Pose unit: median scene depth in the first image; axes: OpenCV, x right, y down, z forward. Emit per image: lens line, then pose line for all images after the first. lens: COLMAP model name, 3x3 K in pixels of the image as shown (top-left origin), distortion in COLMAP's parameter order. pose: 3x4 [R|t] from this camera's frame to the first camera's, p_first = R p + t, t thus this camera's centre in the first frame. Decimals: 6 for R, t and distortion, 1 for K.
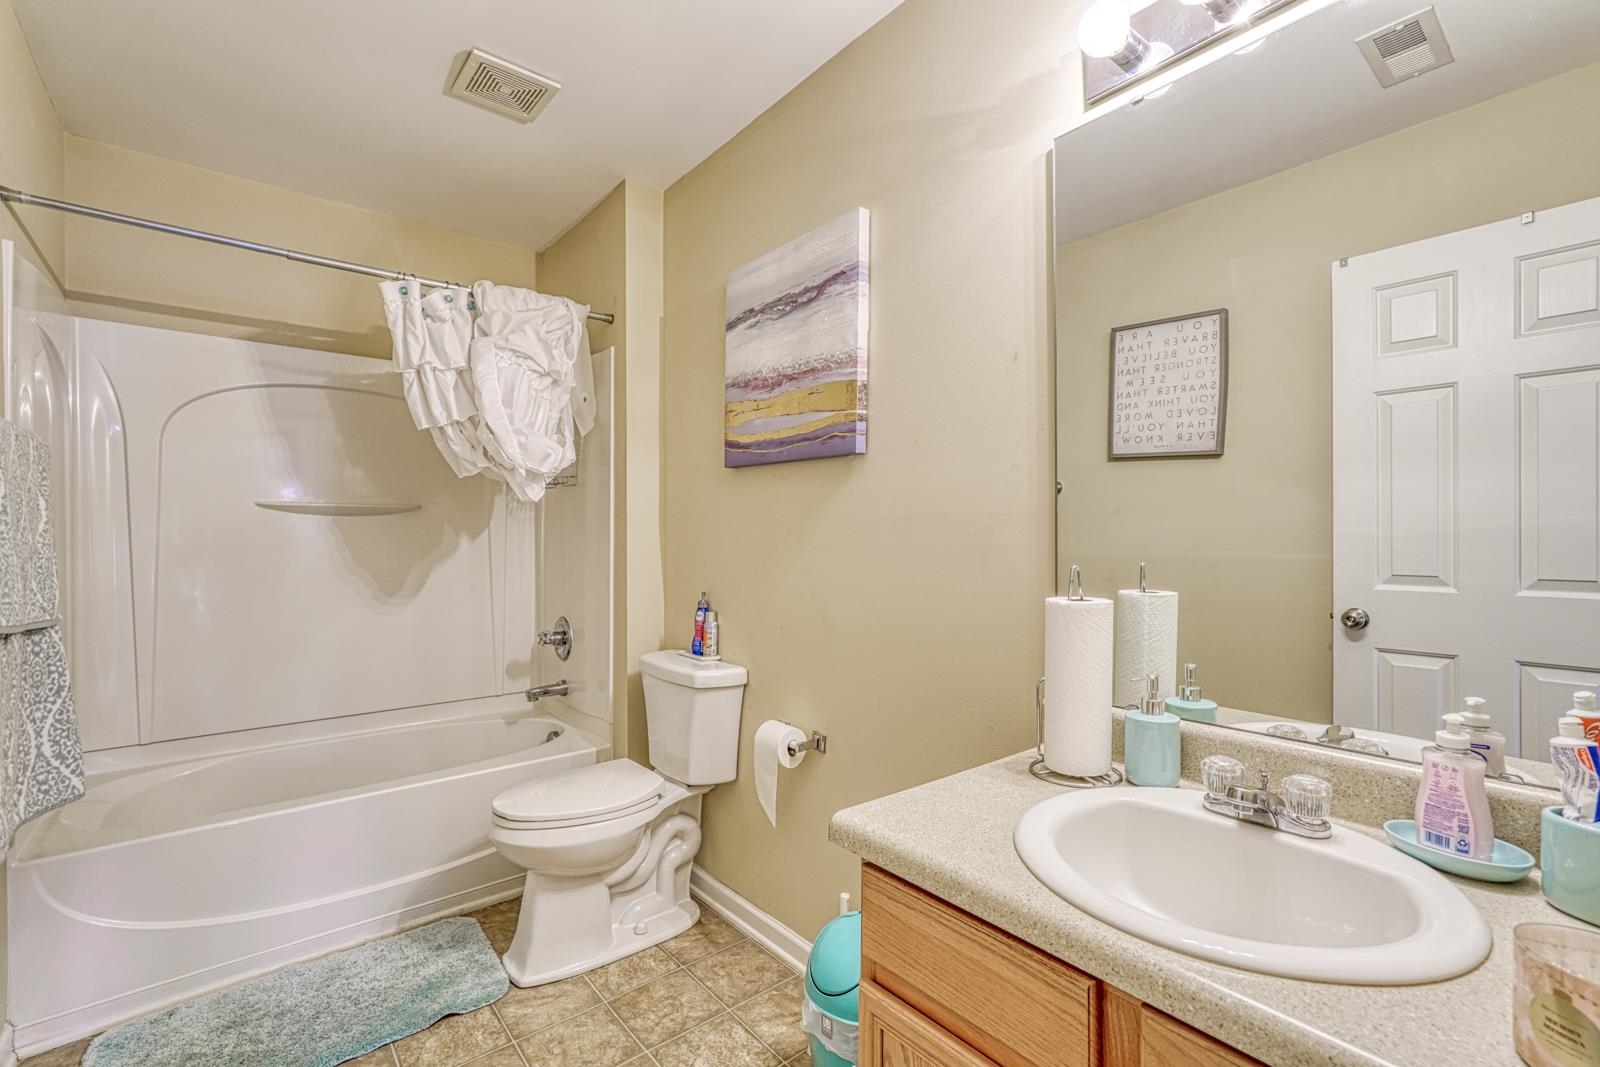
lens RADIAL K [[697.2, 0, 801.8], [0, 697.2, 537.8], [0, 0, 1]] dist [0.000109, 0.001277]
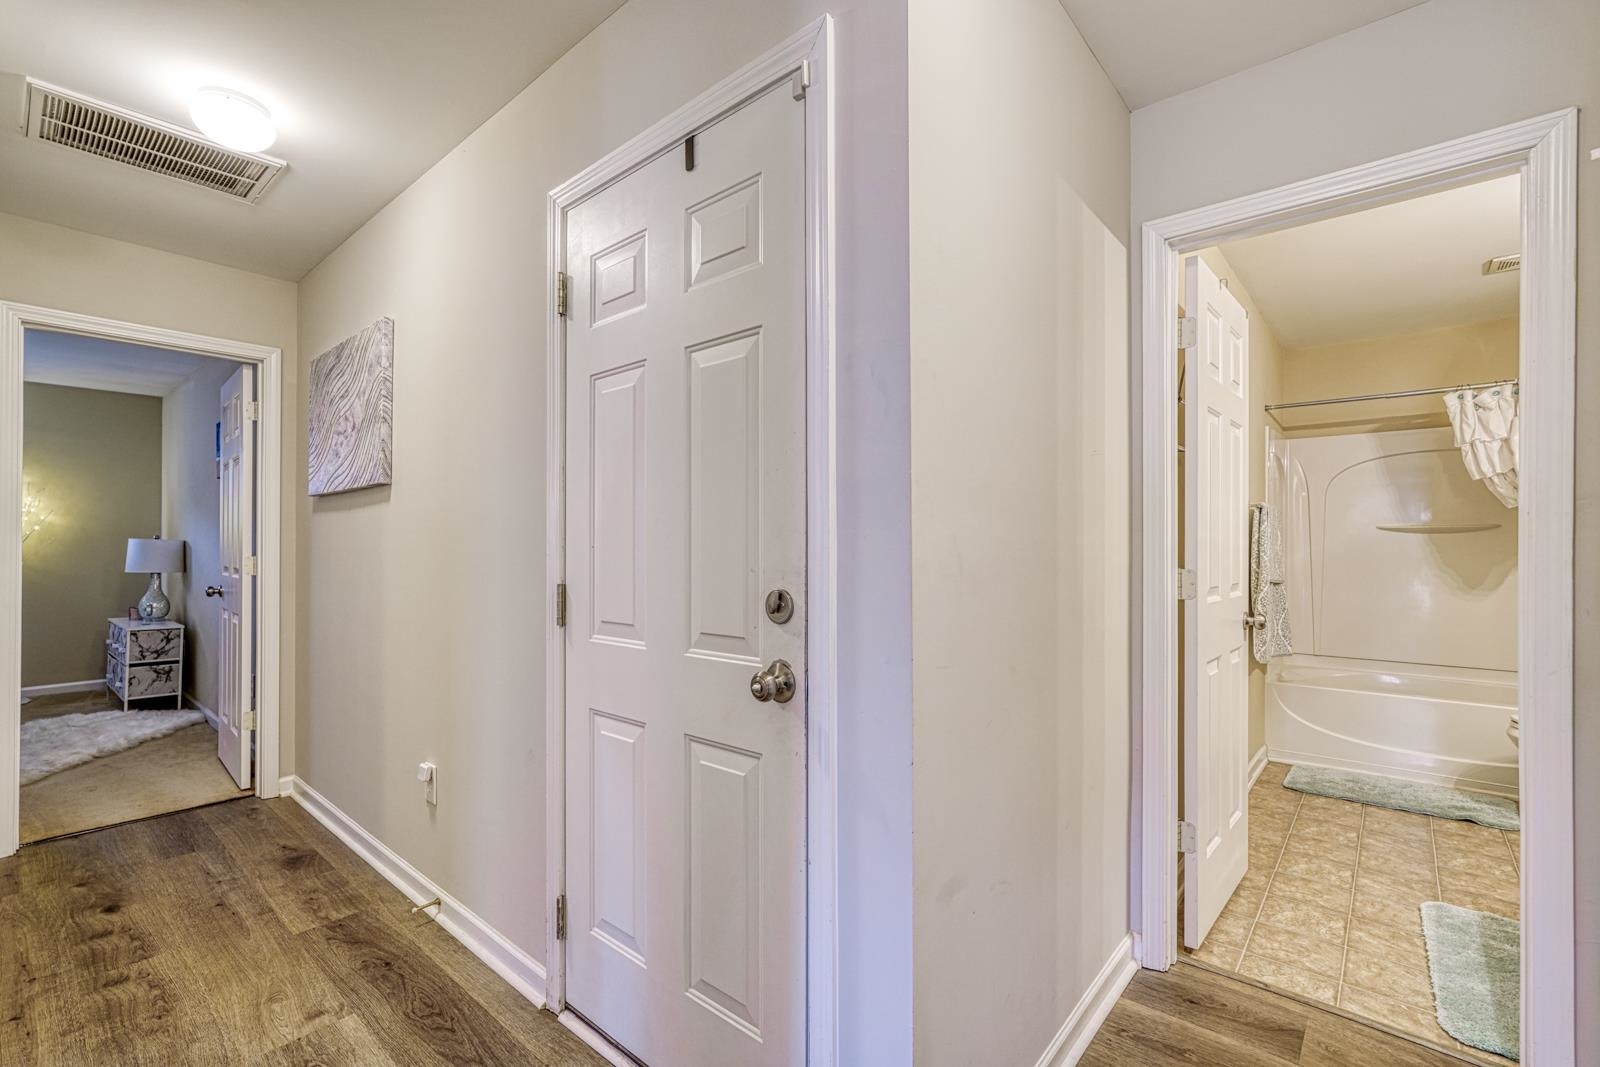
lens RADIAL K [[697.2, 0, 800.4], [0, 697.2, 538.4], [0, 0, 1]] dist [0.000109, 0.001277]
pose [[0.171094, 0.000635, -0.985254, 0.754074], [-0.005711, 0.999984, -0.000347, -0.014421], [0.985238, 0.005686, 0.171095, -0.777795]]
